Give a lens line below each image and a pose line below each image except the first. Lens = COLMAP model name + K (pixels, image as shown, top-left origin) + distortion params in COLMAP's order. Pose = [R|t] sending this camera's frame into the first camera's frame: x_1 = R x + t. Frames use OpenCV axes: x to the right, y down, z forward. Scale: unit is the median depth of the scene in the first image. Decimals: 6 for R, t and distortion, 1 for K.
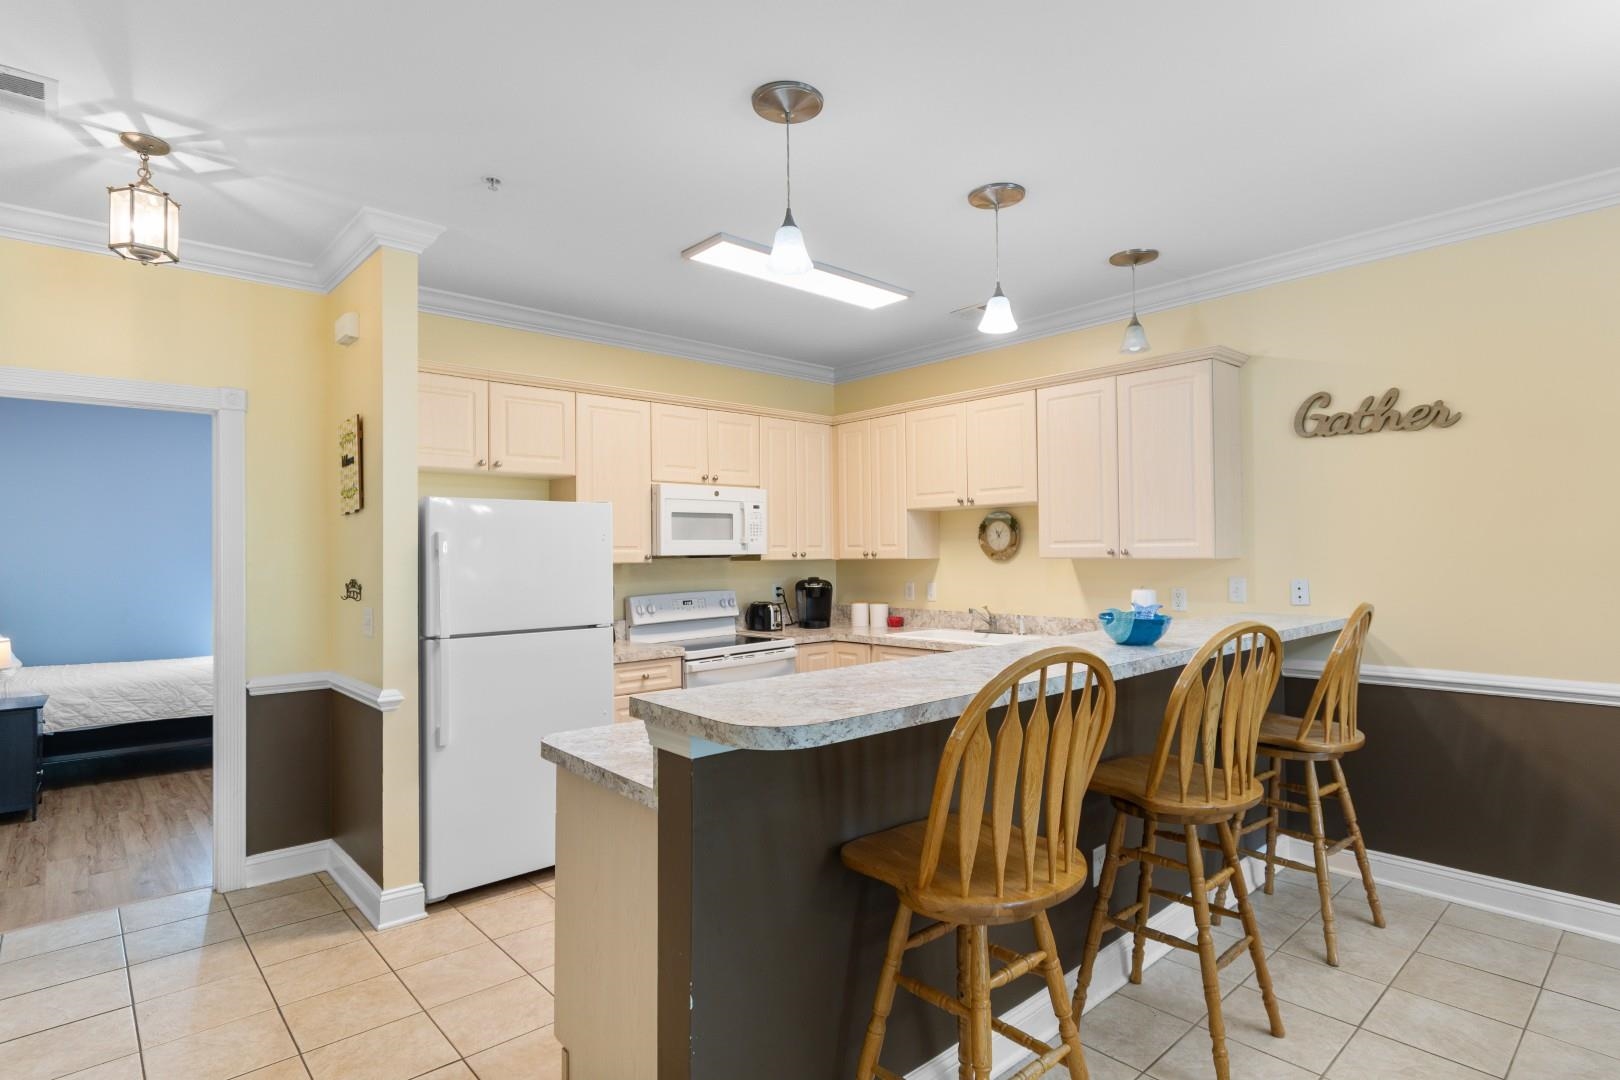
lens RADIAL K [[821.4, 0, 810.0], [0, 821.4, 540.0], [0, 0, 1]] dist [0.000747, -0.000897]
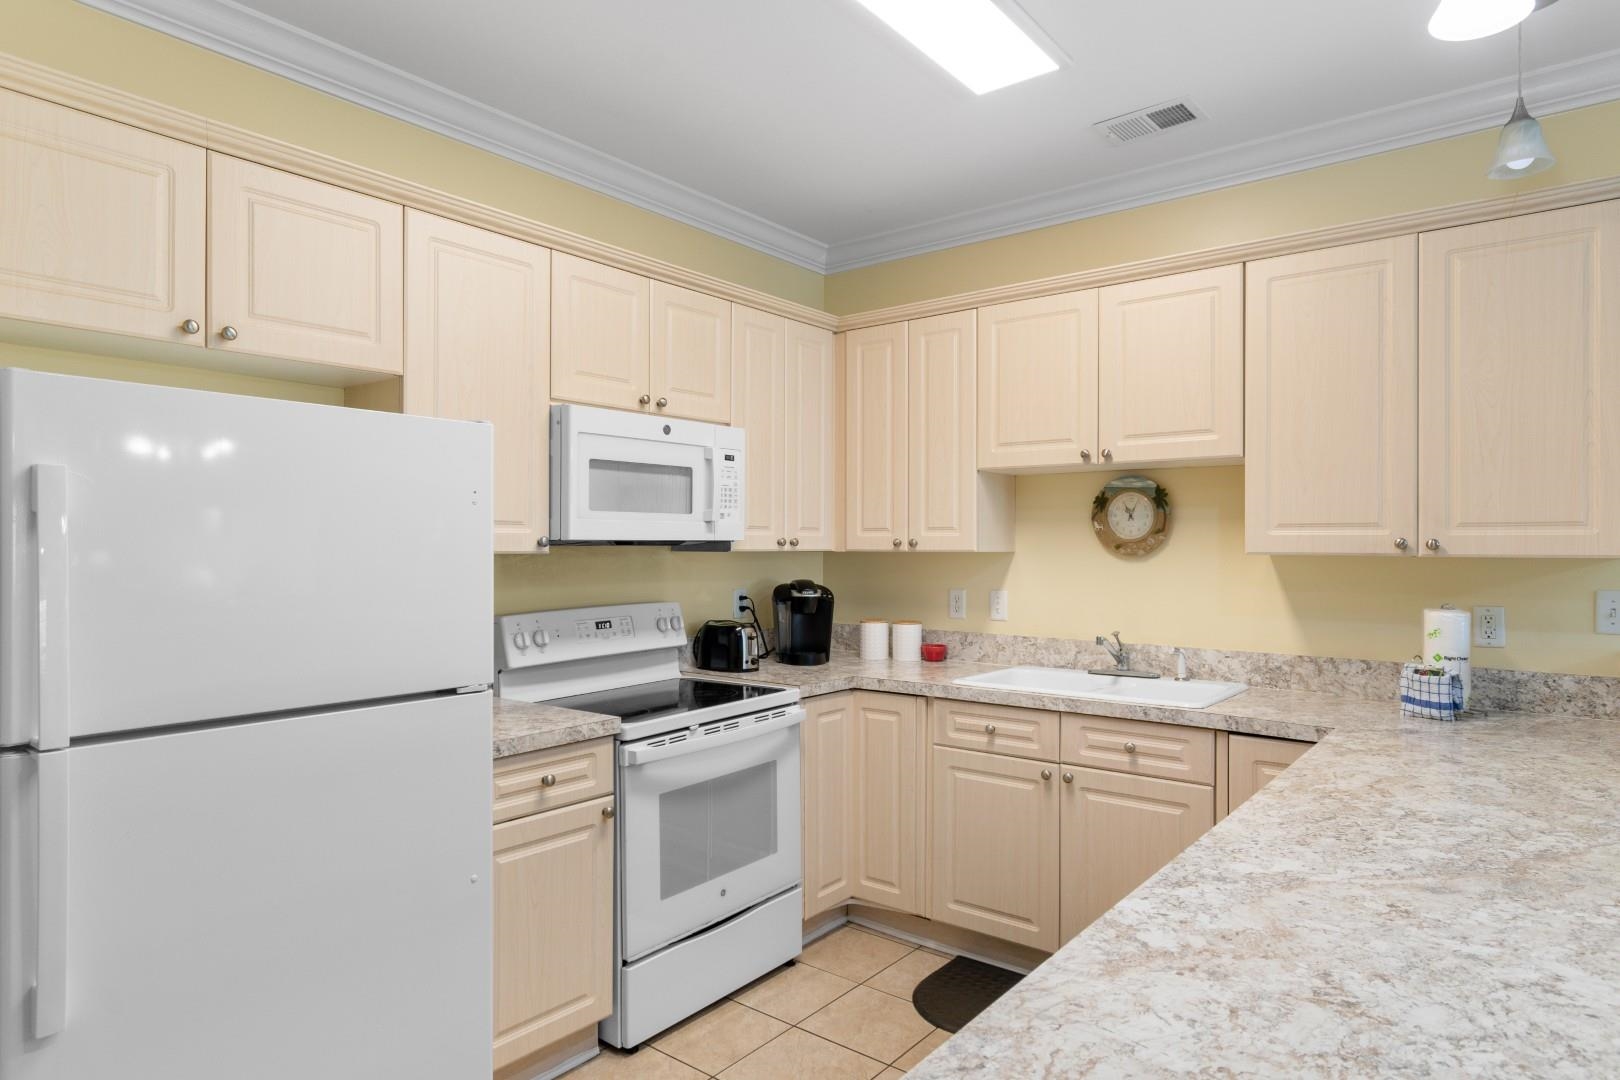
lens RADIAL K [[940.8, 0, 810.2], [0, 940.8, 543.5], [0, 0, 1]] dist [-0.000280, -0.001043]
pose [[0.986469, 0.013595, 0.163380, -0.127440], [-0.016014, 0.999781, 0.013501, 0.010596], [-0.163161, -0.015935, 0.986471, 0.378341]]
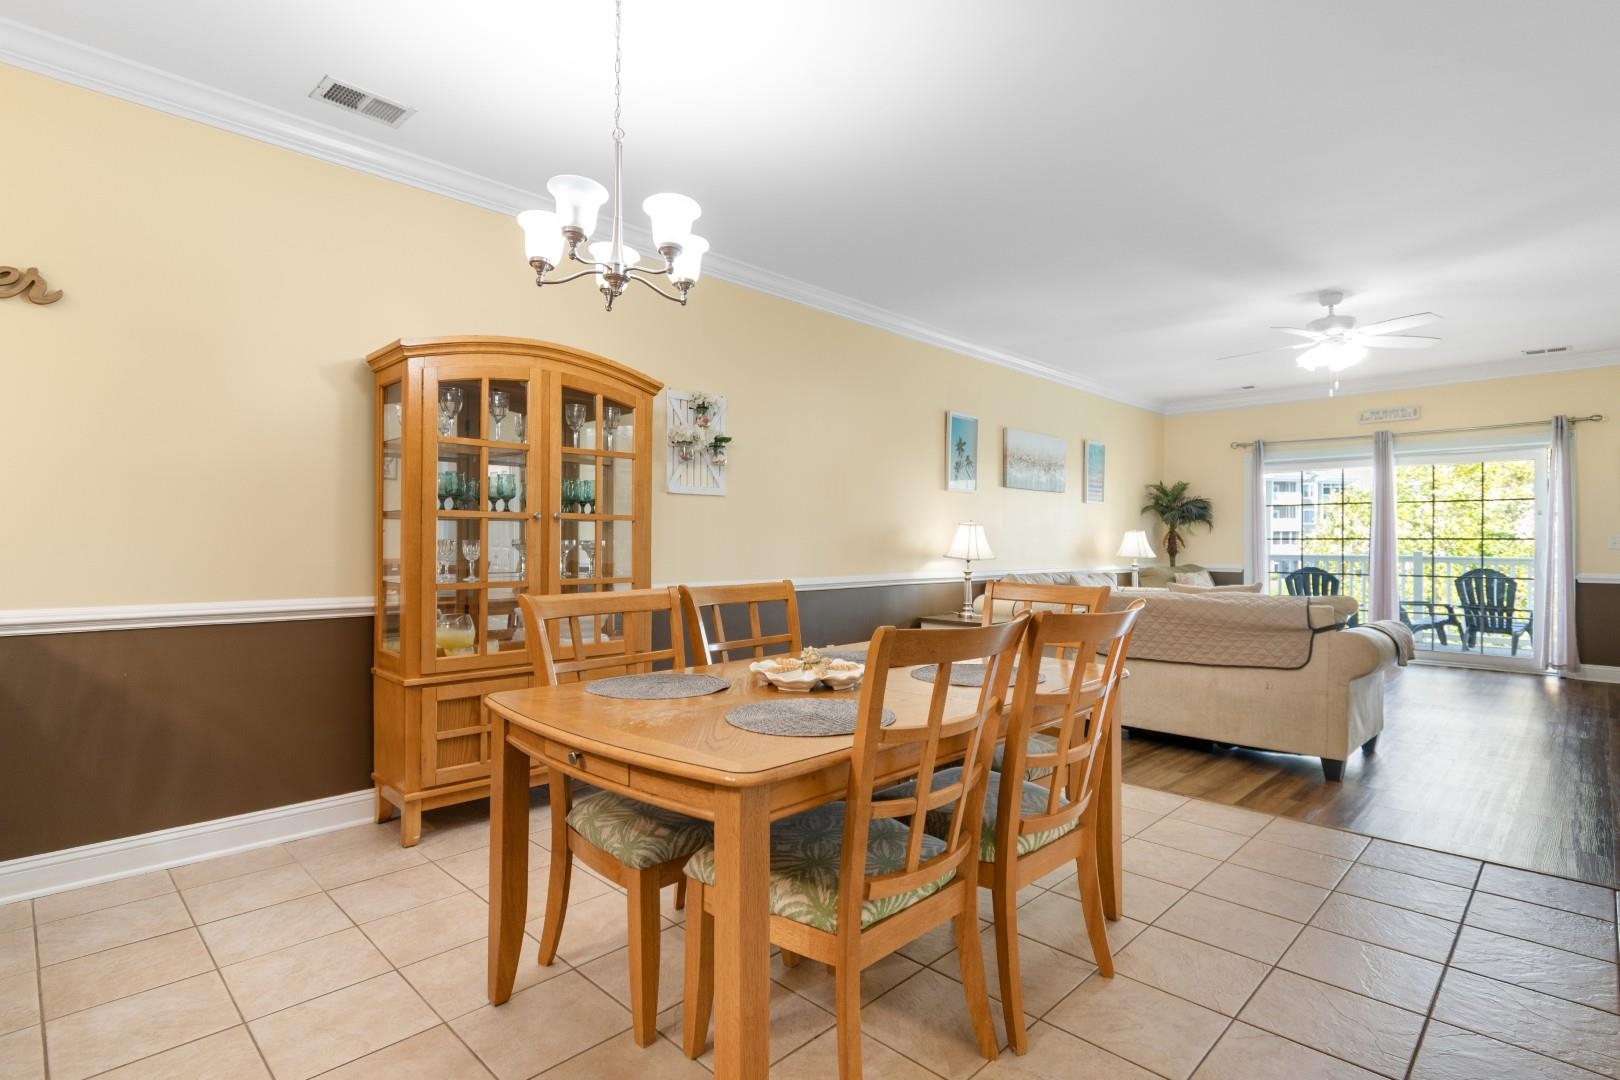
lens RADIAL K [[797.4, 0, 814.7], [0, 797.4, 542.6], [0, 0, 1]] dist [0.000673, 0.000011]
pose [[-0.059254, 0.010430, 0.998188, -0.029841], [-0.021337, 0.999704, -0.011712, 0.063353], [-0.998015, -0.021992, -0.059014, 0.212255]]
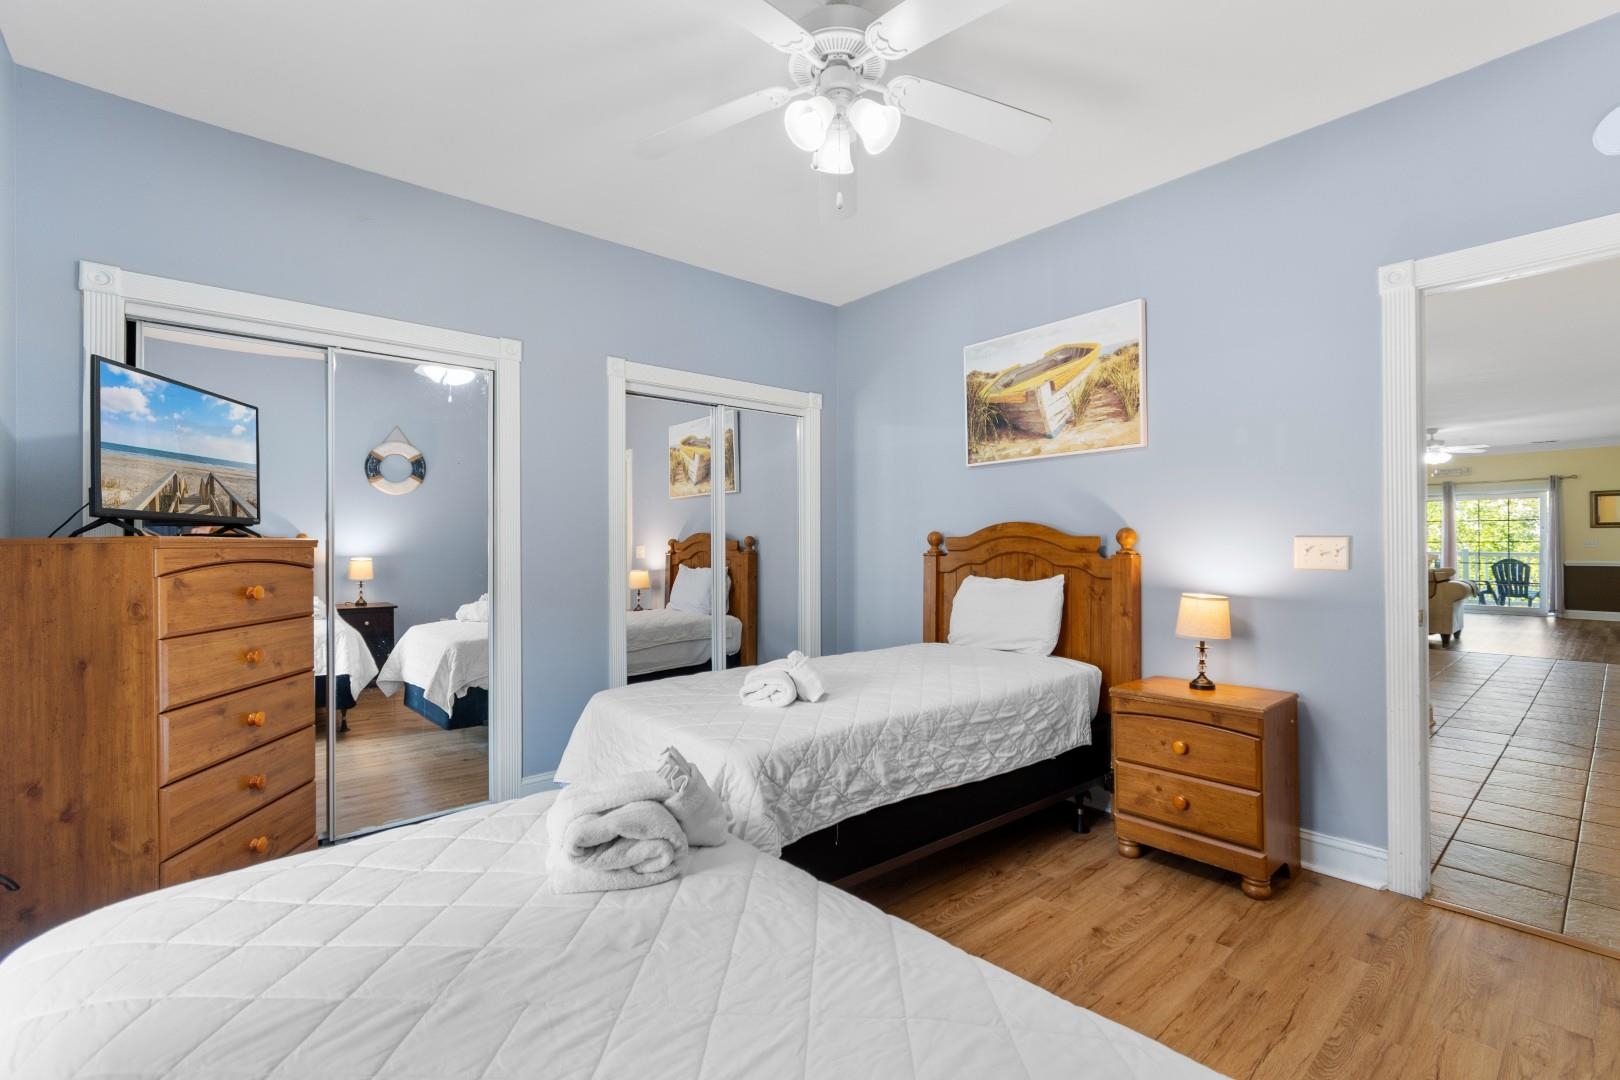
lens RADIAL K [[718.7, 0, 815.2], [0, 718.7, 543.3], [0, 0, 1]] dist [0.003473, -0.000205]
pose [[0.009453, 0.012533, 0.999877, -1.147203], [-0.015034, 0.999810, -0.012390, 0.083433], [-0.999842, -0.014915, 0.009639, 1.269101]]
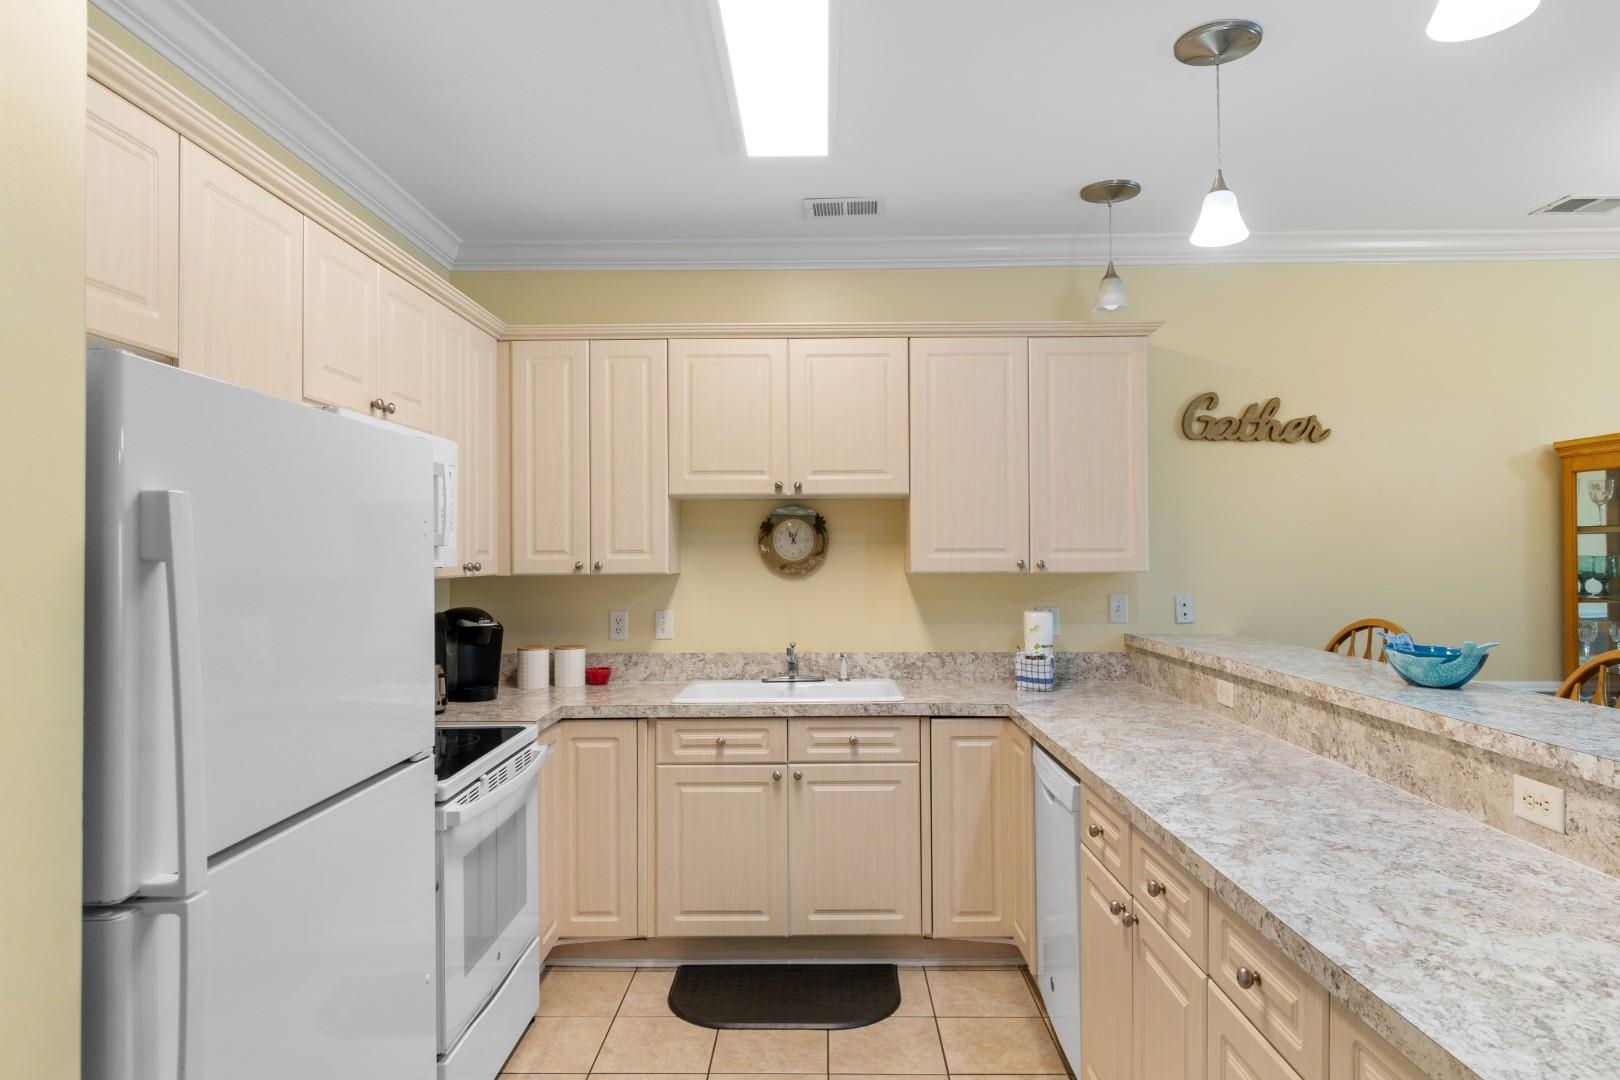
lens RADIAL K [[979.2, 0, 813.0], [0, 979.2, 543.5], [0, 0, 1]] dist [0.002723, -0.000133]
pose [[0.679387, 0.015444, 0.733618, -0.392013], [-0.014455, 0.999866, -0.007663, 0.004272], [-0.733638, -0.005399, 0.679519, 0.461839]]
